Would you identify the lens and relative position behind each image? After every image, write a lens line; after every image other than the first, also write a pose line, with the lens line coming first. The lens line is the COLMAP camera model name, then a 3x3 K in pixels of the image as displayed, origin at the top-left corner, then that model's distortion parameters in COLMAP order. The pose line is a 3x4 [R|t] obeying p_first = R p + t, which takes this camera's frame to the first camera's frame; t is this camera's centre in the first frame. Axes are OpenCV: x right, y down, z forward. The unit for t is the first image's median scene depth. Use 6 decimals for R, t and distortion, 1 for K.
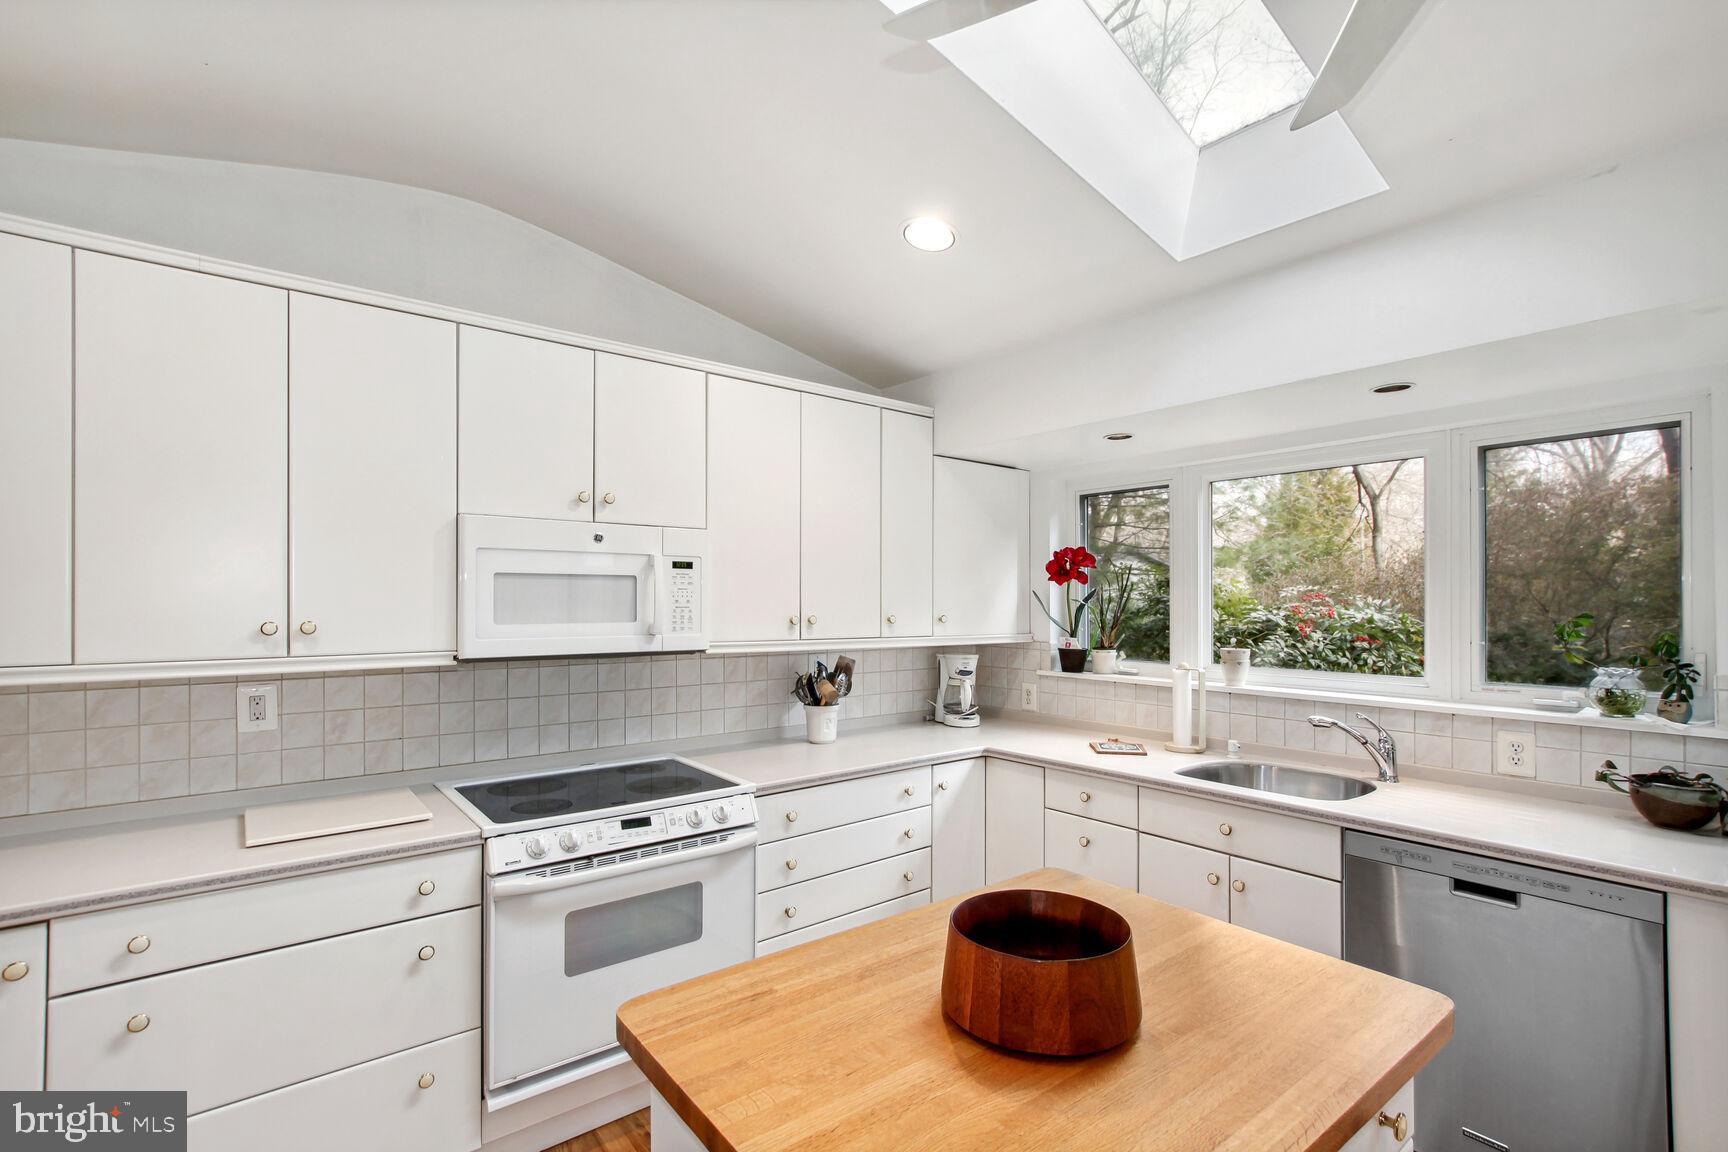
lens RADIAL K [[787.0, 0, 862.1], [0, 787.0, 602.0], [0, 0, 1]] dist [0.001644, 0.000104]
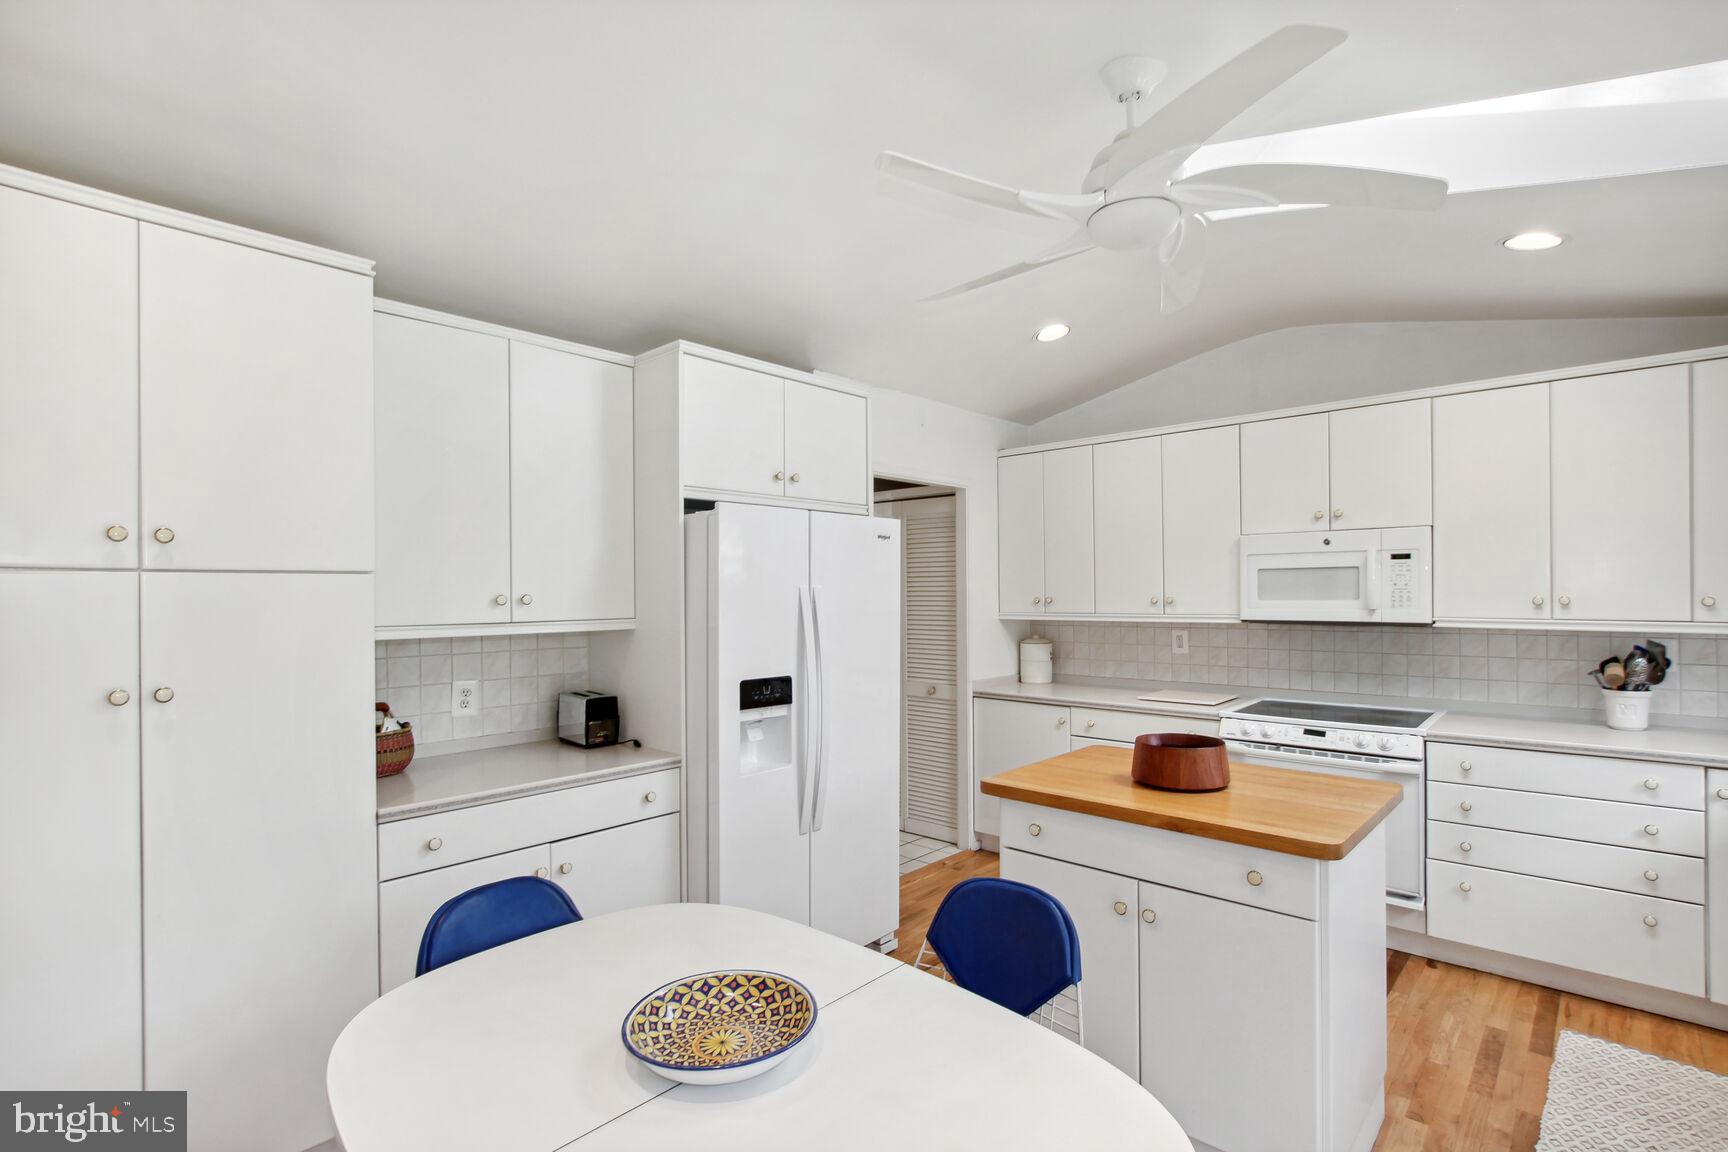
lens RADIAL K [[804.2, 0, 855.1], [0, 804.2, 599.9], [0, 0, 1]] dist [0.000884, 0.000062]
pose [[0.152750, 0.009977, -0.988214, 0.981961], [0.009670, 0.999886, 0.011590, 0.000247], [0.988218, -0.011327, 0.152636, -0.090688]]
